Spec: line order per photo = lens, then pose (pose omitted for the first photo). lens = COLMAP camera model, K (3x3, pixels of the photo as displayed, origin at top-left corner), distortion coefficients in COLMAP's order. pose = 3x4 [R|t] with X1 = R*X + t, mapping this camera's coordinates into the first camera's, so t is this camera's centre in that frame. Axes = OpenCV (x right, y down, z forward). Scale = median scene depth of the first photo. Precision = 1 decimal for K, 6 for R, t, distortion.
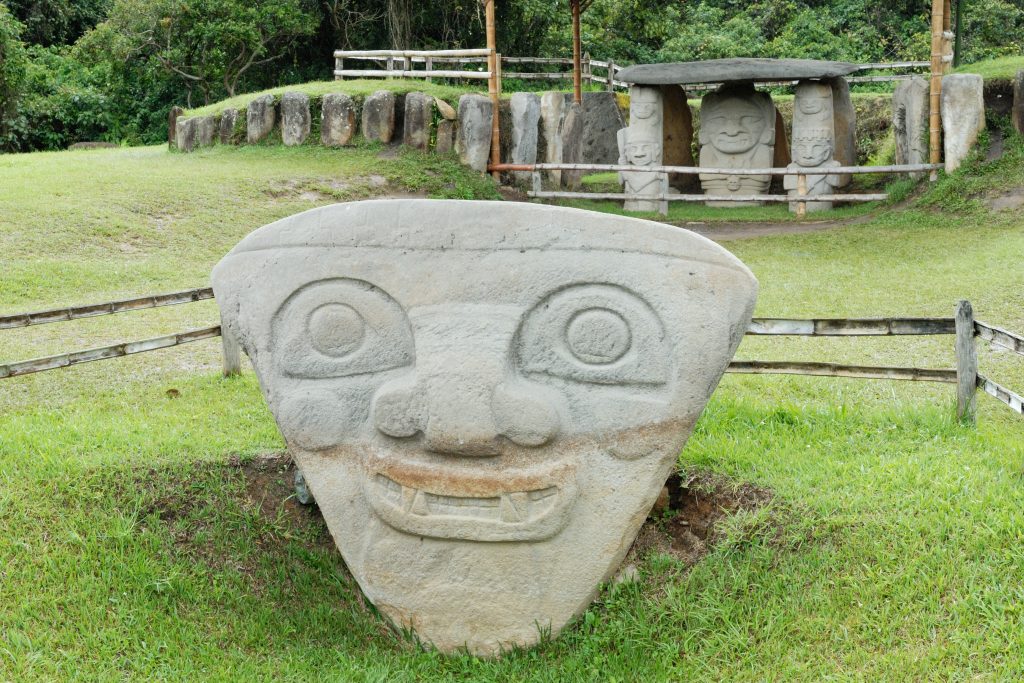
lens RADIAL K [[1450.7, 0, 655.8], [0, 1450.7, 340.3], [0, 0, 1]] dist [0.136340, 0.000434]
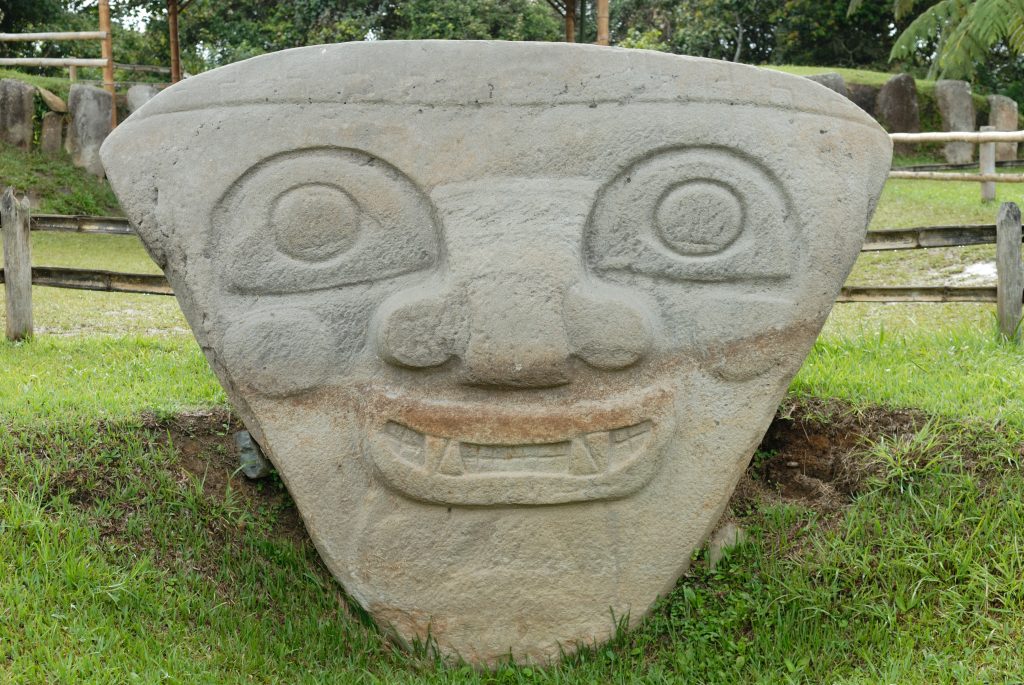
lens RADIAL K [[1450.7, 0, 655.8], [0, 1450.7, 341.3], [0, 0, 1]] dist [0.136340, 0.000434]
pose [[0.949076, -0.033388, 0.313273, -0.290234], [0.046186, 0.998370, -0.033517, 0.082834], [-0.311644, 0.046279, 0.949071, 0.283365]]
